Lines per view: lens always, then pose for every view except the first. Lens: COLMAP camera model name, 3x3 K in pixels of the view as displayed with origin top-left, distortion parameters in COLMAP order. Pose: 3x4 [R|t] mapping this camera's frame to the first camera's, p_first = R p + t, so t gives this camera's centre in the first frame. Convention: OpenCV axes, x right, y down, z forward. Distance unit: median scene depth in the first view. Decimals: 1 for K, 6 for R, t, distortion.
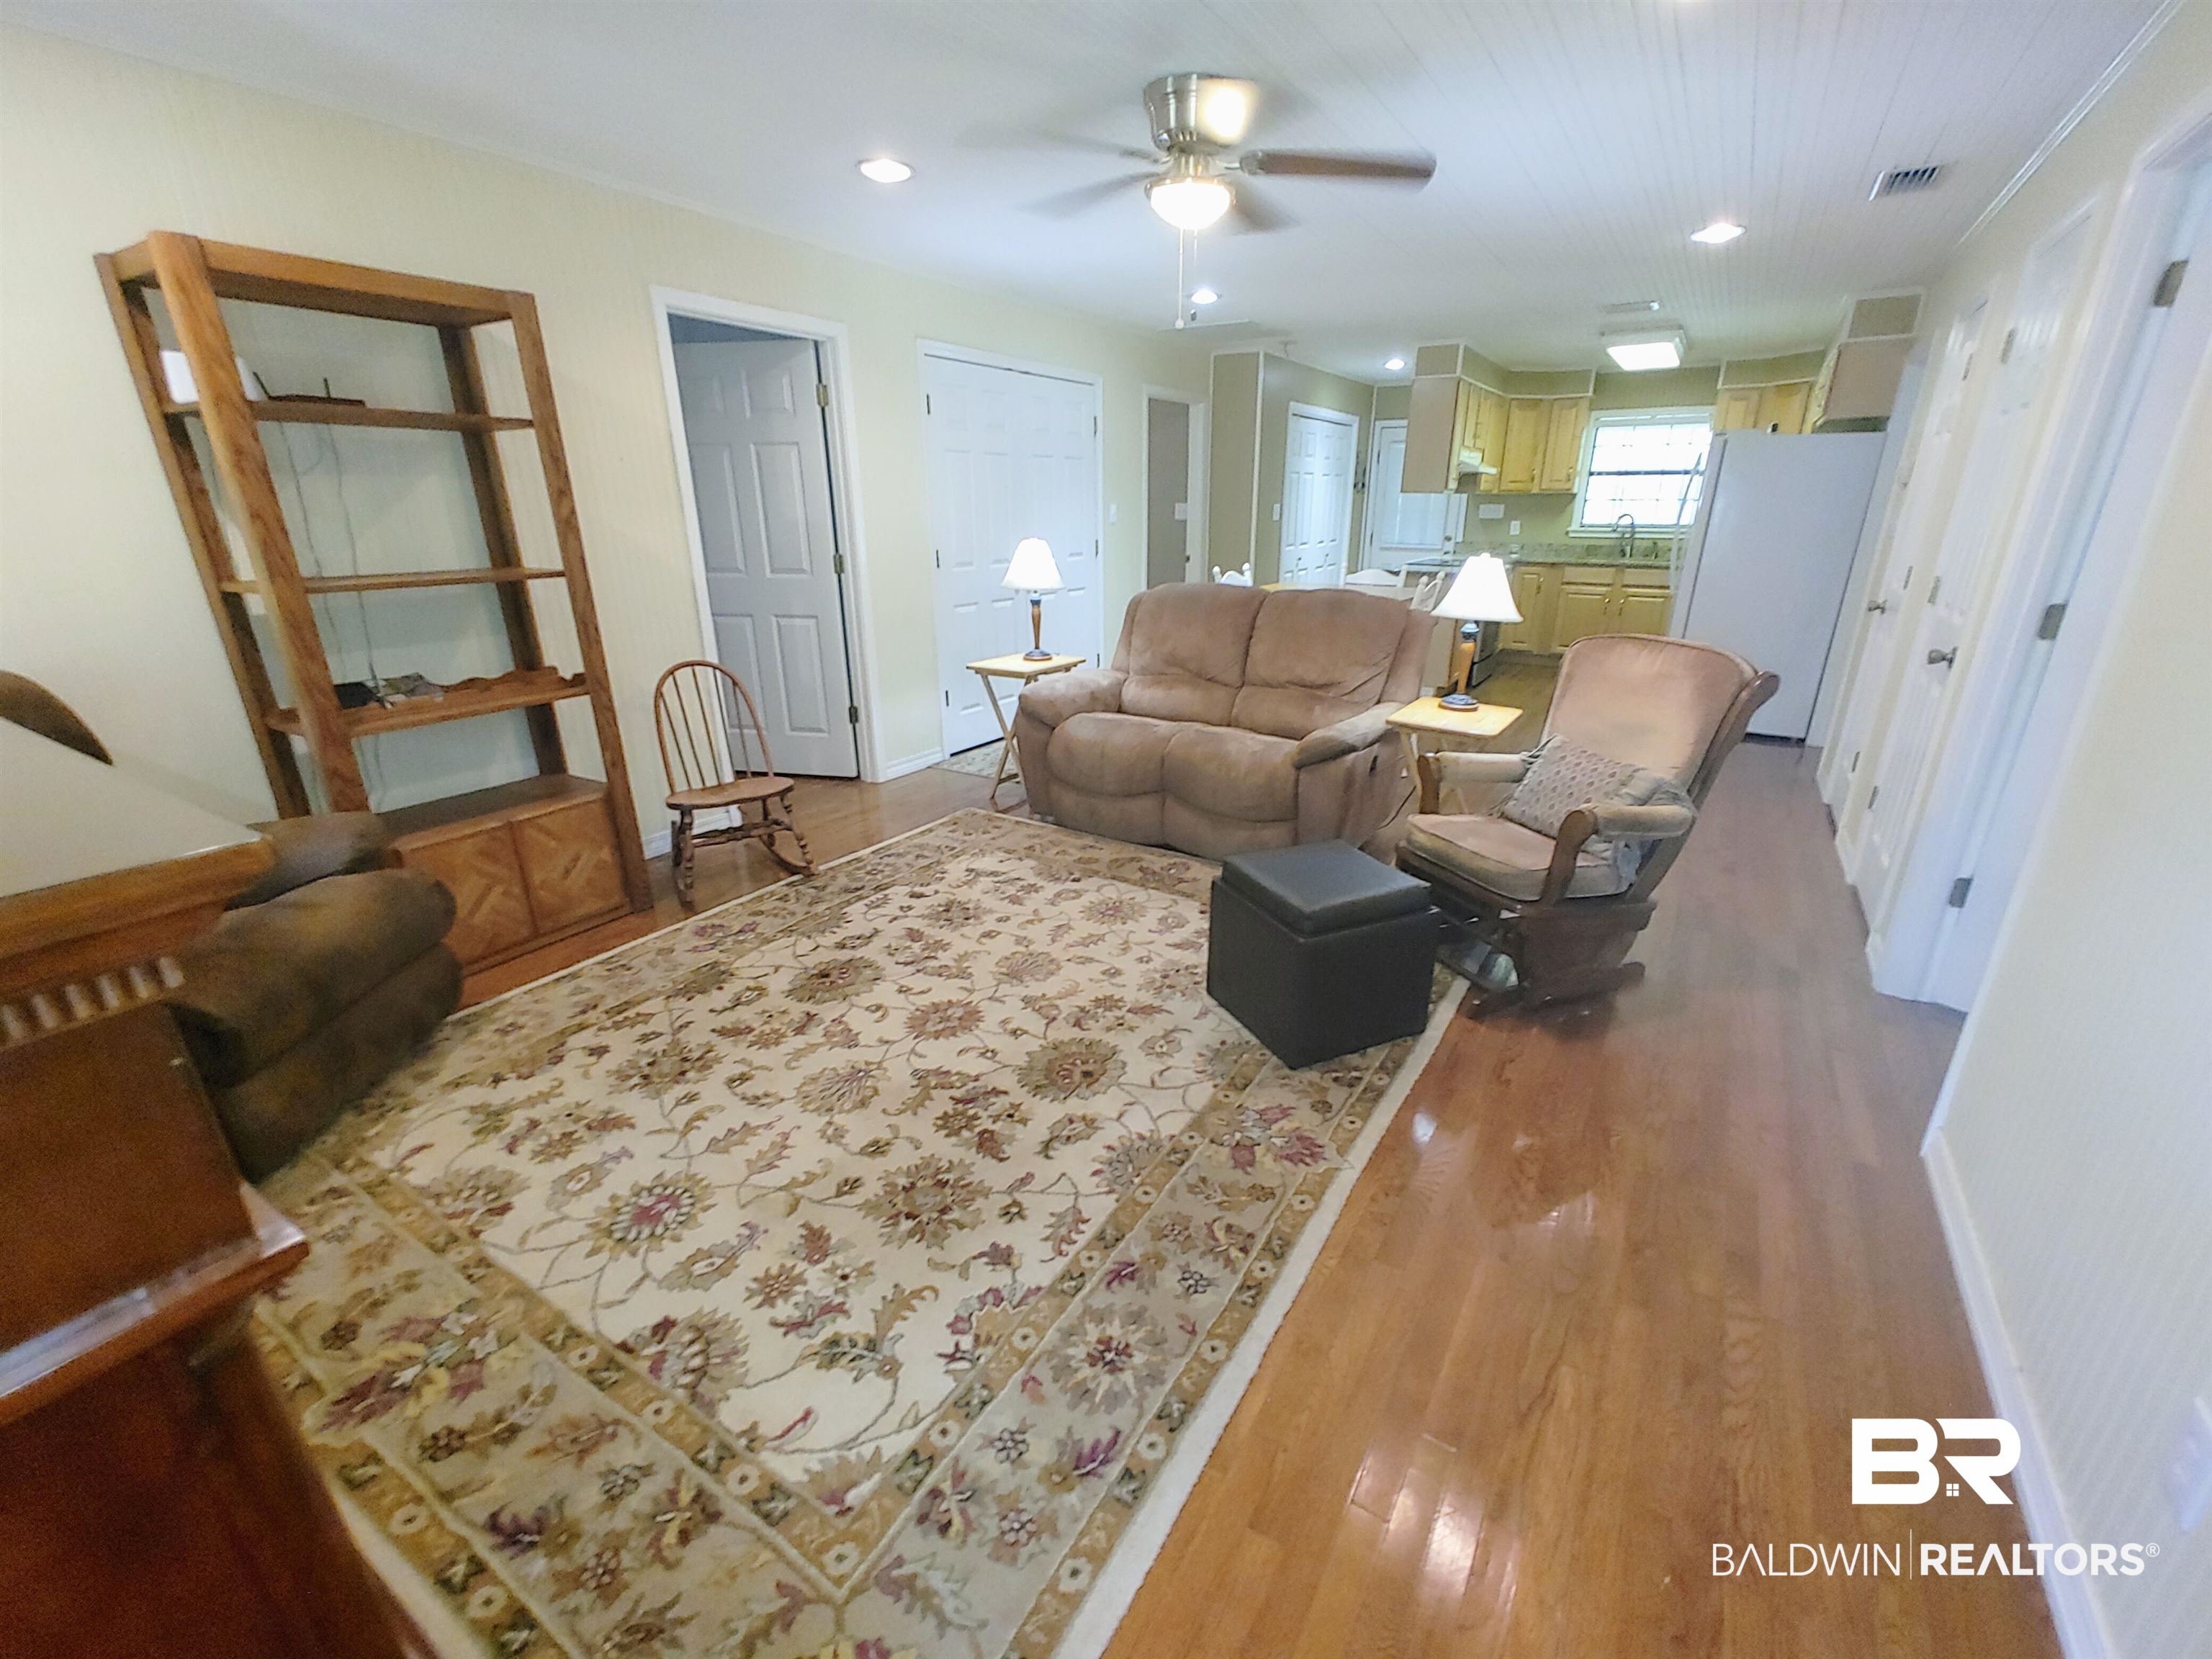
lens RADIAL K [[929.6, 0, 1121.9], [0, 929.6, 840.9], [0, 0, 1]] dist [0.001731, 0.000764]
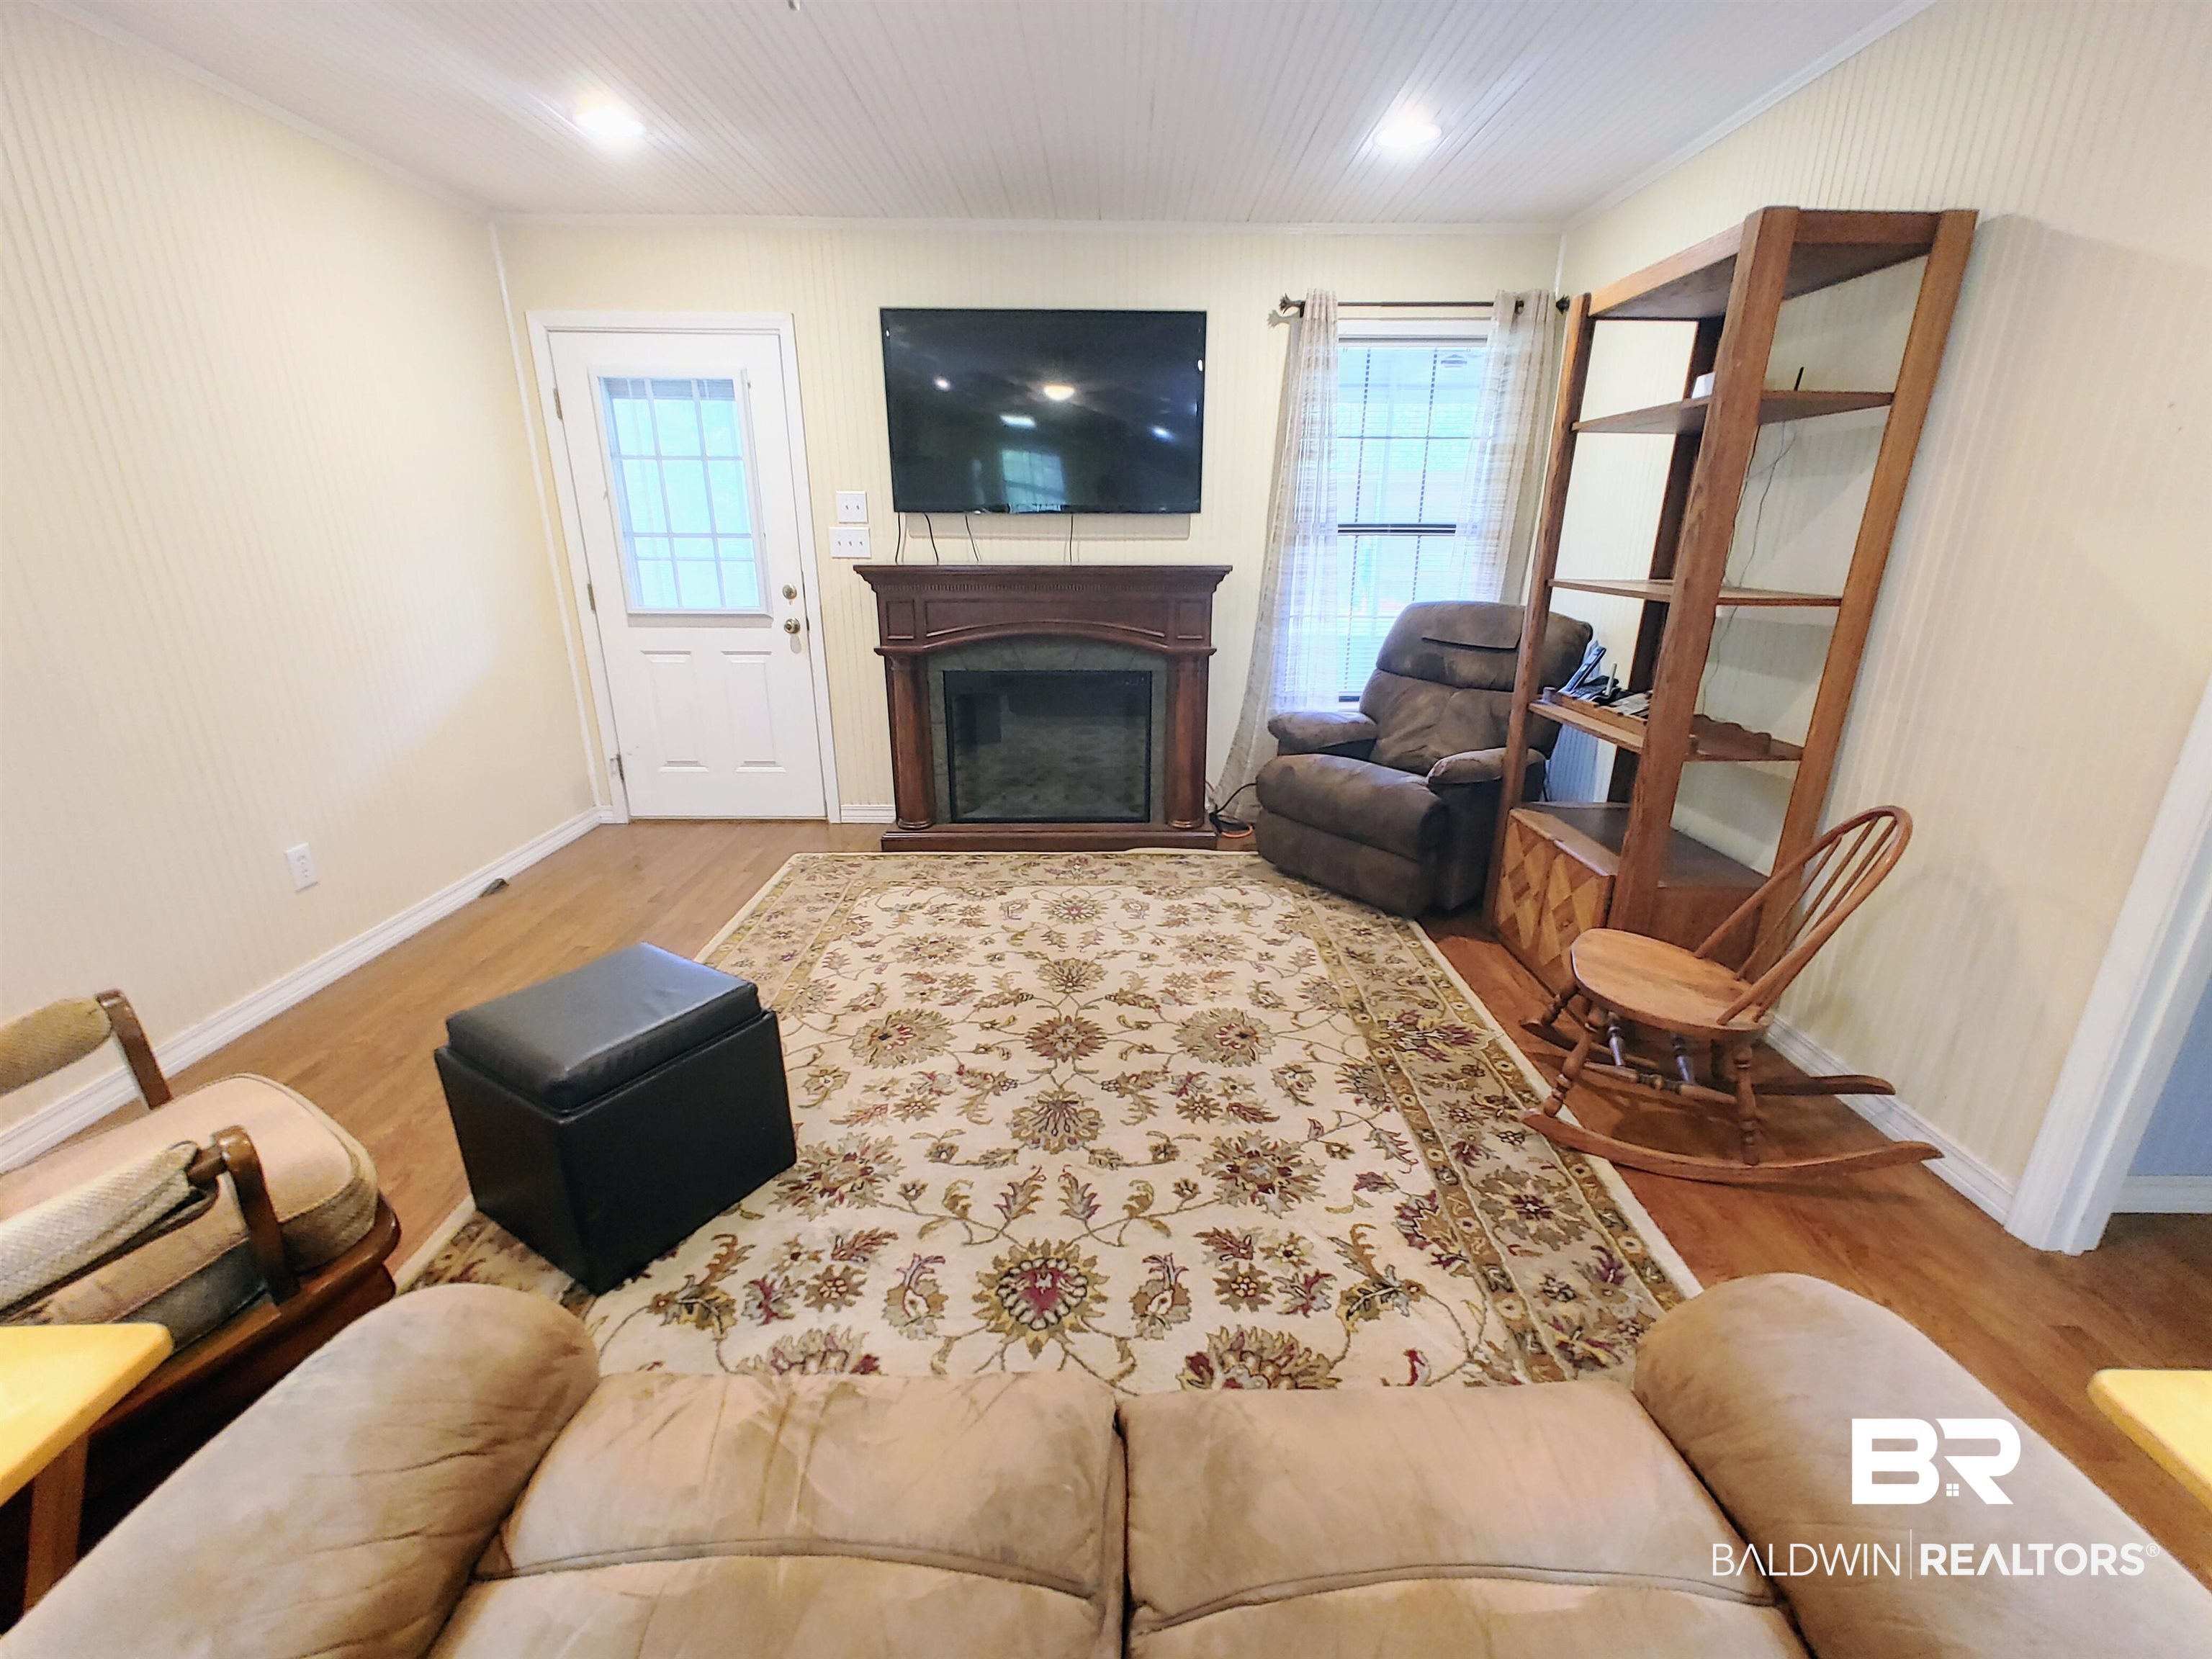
lens RADIAL K [[935.2, 0, 1121.0], [0, 935.2, 835.7], [0, 0, 1]] dist [0.003824, 0.000373]
pose [[-0.841966, 0.168957, -0.512393, 0.216847], [-0.188733, 0.797468, 0.573084, -0.529424], [0.505443, 0.579223, -0.639553, 1.497061]]
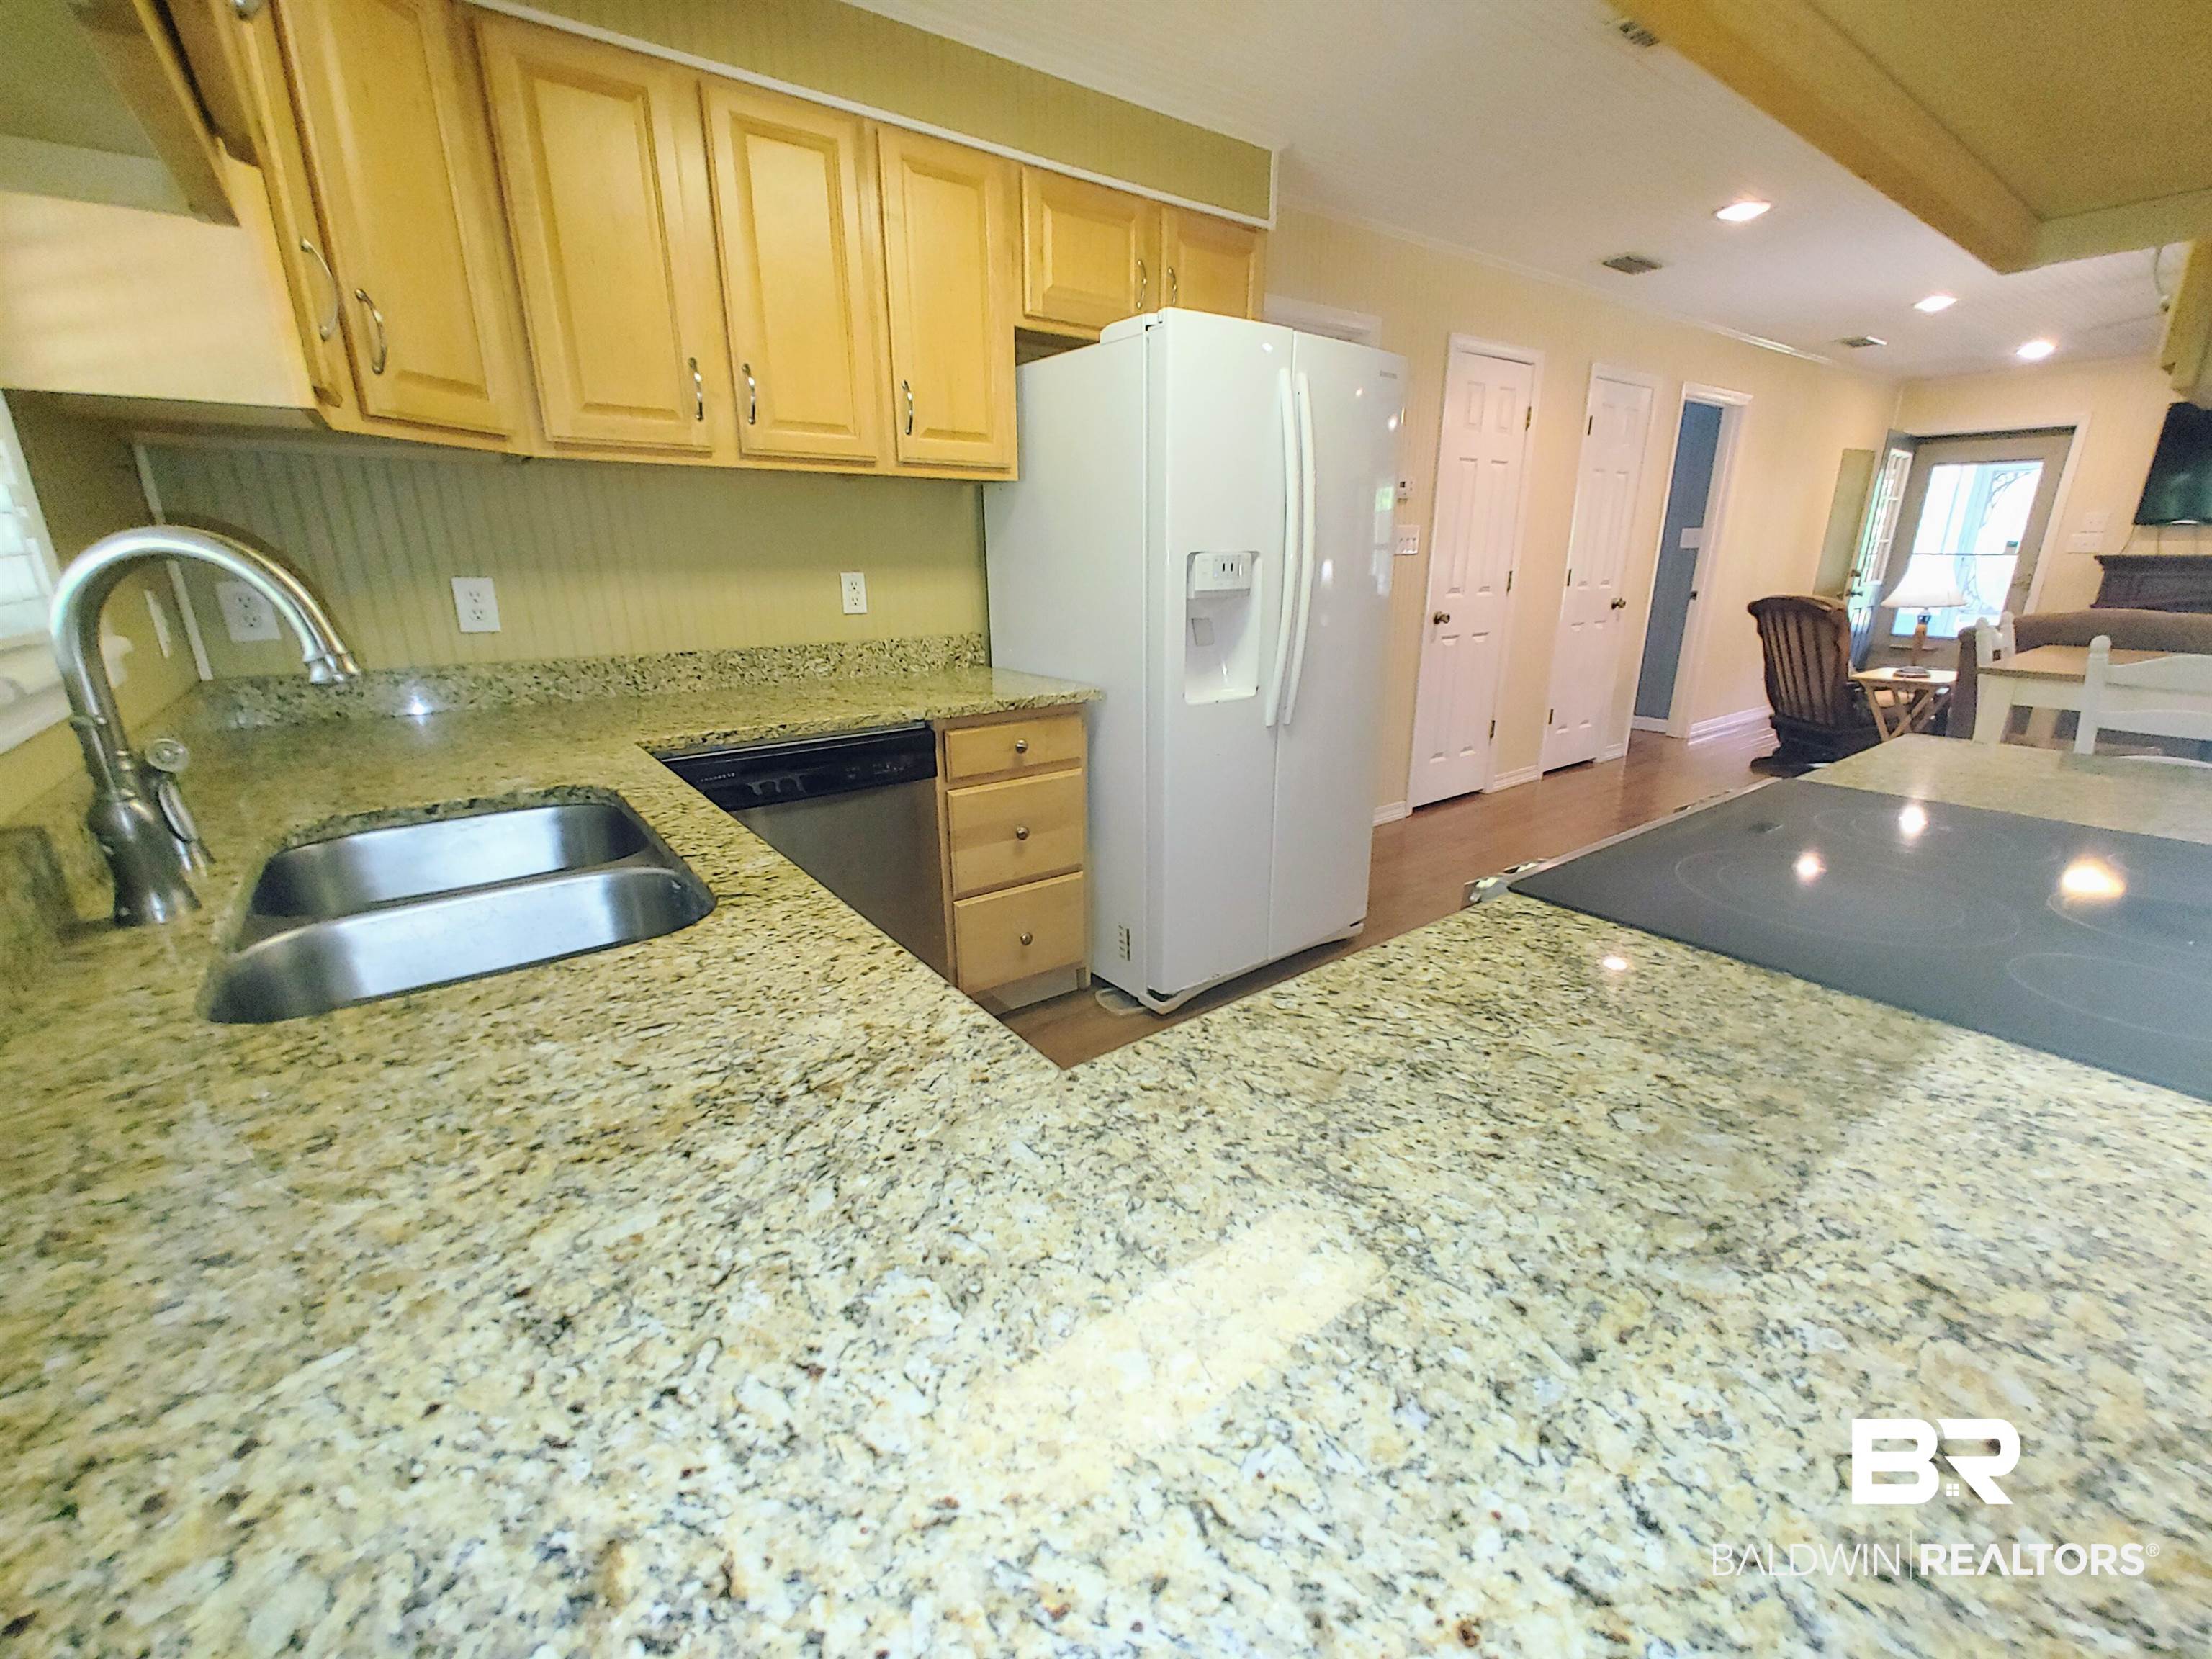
lens RADIAL K [[935.2, 0, 1121.0], [0, 935.2, 835.7], [0, 0, 1]] dist [0.003824, 0.000373]
pose [[-0.935496, -0.102283, 0.338210, 1.196232], [0.124145, 0.801012, 0.585635, -1.114770], [-0.330811, 0.589846, -0.736645, 3.172523]]
